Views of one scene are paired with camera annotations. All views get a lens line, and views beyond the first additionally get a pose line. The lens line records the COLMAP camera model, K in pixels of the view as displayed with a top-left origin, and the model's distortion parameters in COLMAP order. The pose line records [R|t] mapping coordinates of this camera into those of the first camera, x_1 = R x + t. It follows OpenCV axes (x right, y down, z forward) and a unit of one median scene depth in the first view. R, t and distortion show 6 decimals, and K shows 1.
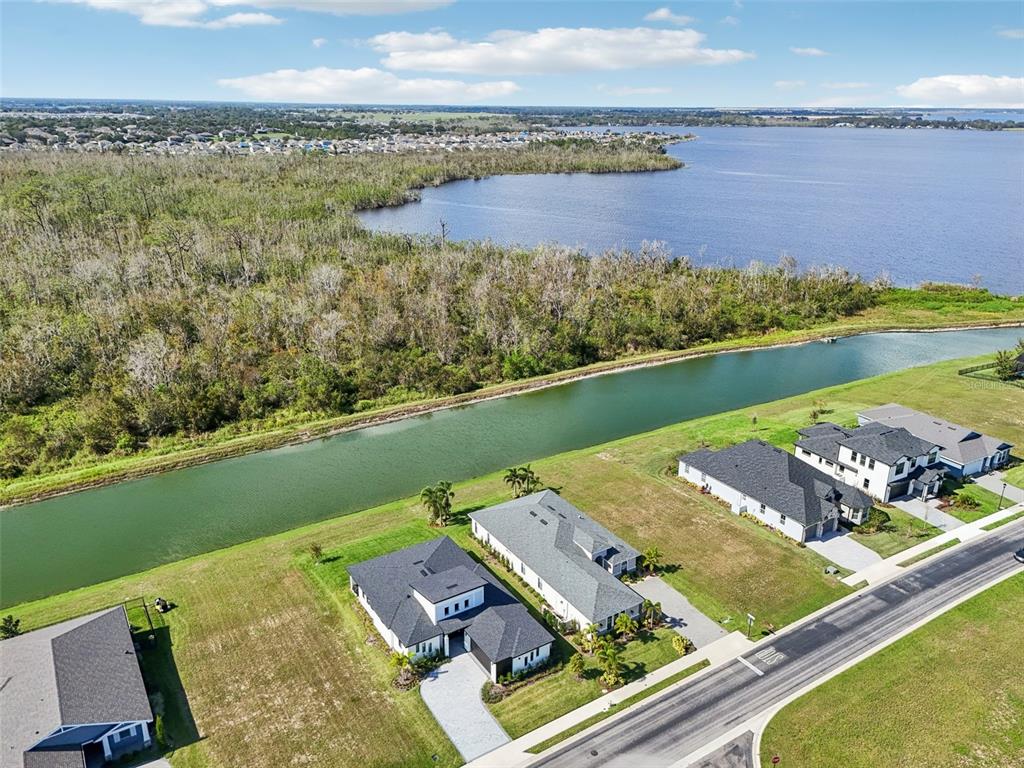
lens RADIAL K [[761.6, 0, 510.5], [0, 761.6, 404.7], [0, 0, 1]] dist [0.073410, -0.061459]
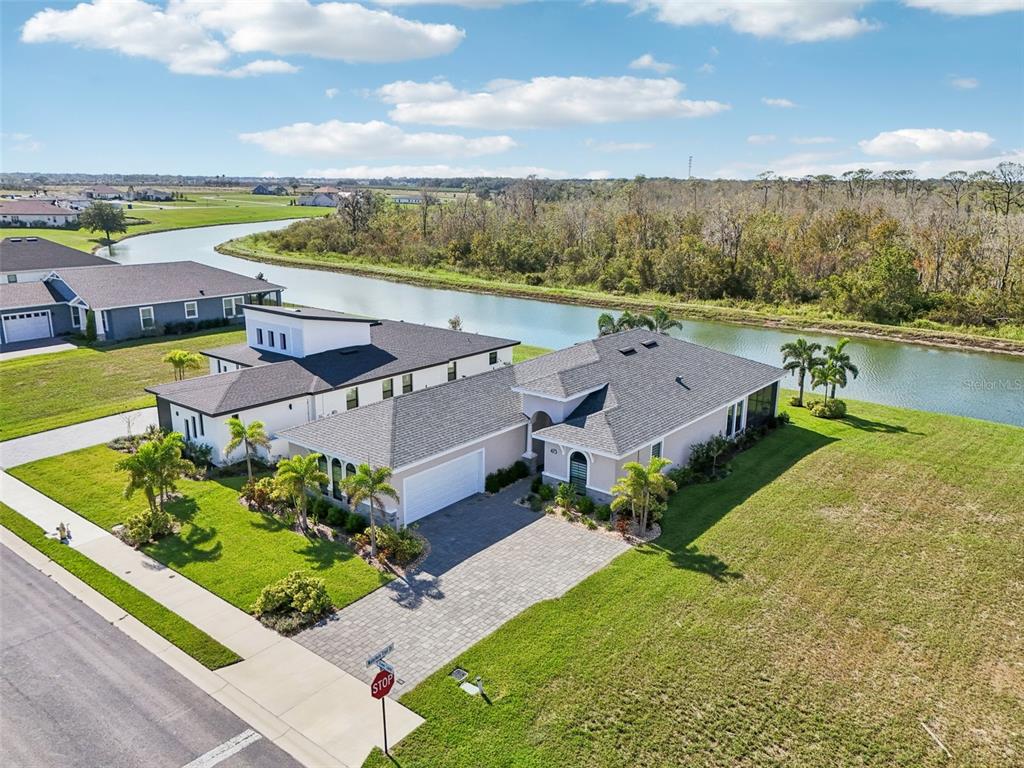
lens RADIAL K [[761.6, 0, 510.5], [0, 761.6, 404.7], [0, 0, 1]] dist [0.073410, -0.061459]
pose [[0.317617, 0.259070, -0.912142, 0.370255], [-0.353784, 0.924867, 0.139493, 0.117779], [0.879748, 0.278396, 0.385408, 0.670713]]
